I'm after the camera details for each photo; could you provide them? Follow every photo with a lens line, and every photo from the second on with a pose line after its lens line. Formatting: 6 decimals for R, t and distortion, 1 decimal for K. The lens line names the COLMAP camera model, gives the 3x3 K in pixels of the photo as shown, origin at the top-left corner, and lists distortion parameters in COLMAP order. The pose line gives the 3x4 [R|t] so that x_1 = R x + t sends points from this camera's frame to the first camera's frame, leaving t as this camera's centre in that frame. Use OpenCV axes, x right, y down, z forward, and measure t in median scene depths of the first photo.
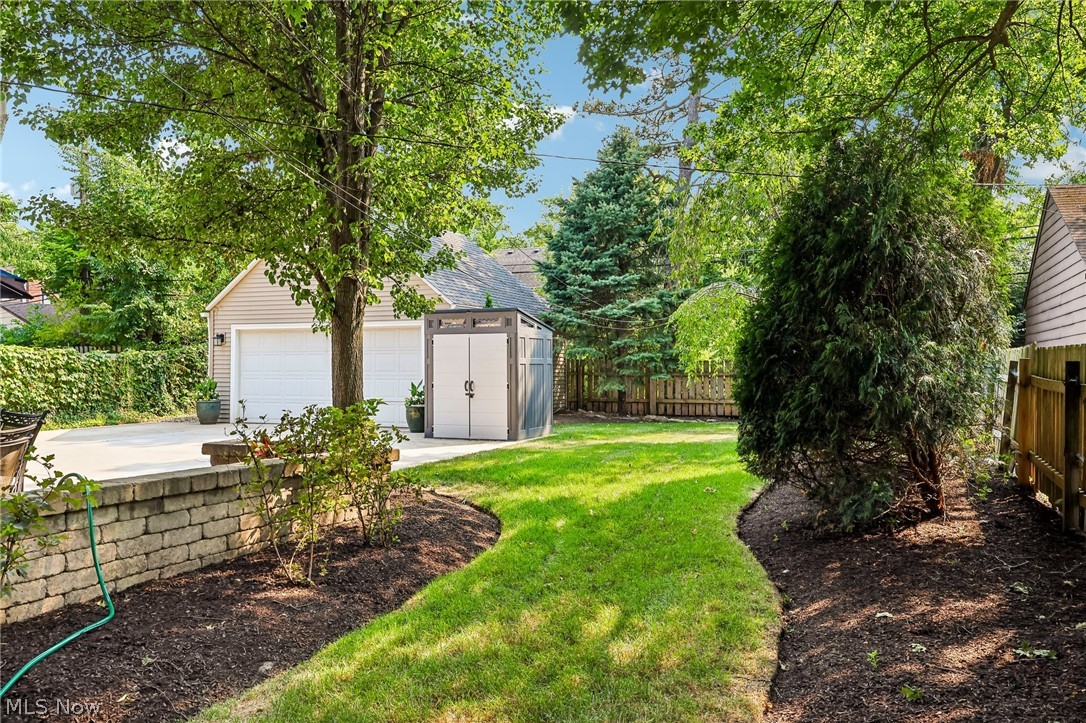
lens RADIAL K [[797.4, 0, 543.0], [0, 797.4, 361.9], [0, 0, 1]] dist [-0.005339, -0.001940]
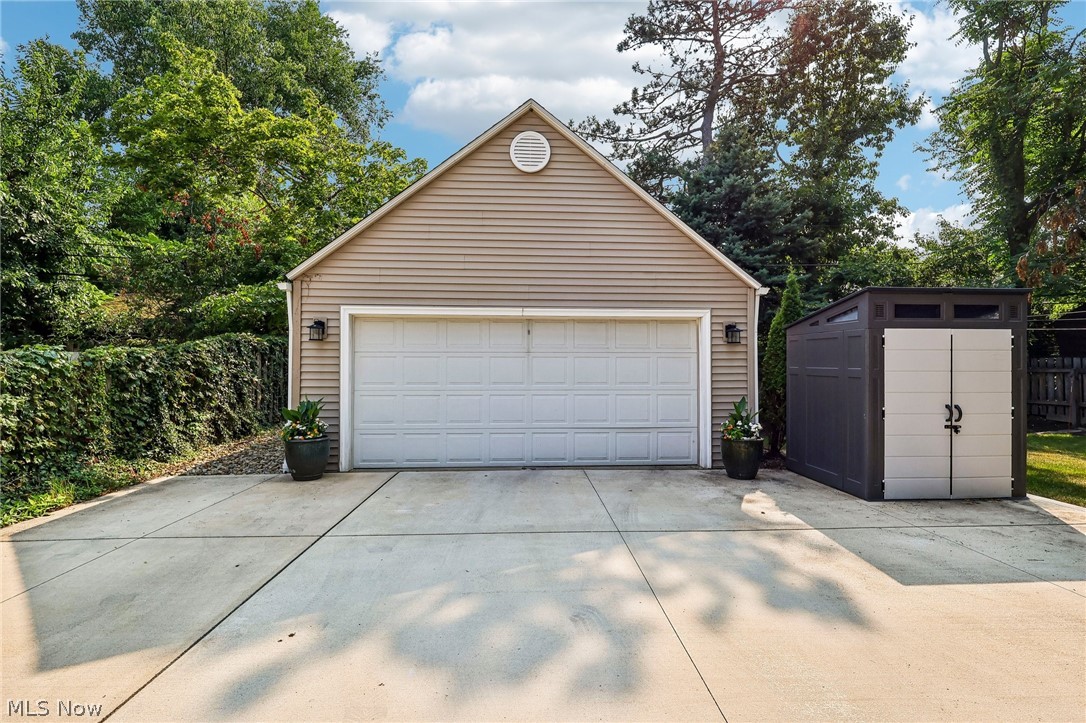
lens RADIAL K [[505.9, 0, 544.5], [0, 505.9, 363.3], [0, 0, 1]] dist [0.002990, -0.000184]
pose [[0.905809, 0.002506, 0.423679, -0.395392], [-0.005413, 0.999969, 0.005657, -0.006390], [-0.423652, -0.007417, 0.905795, 0.566234]]
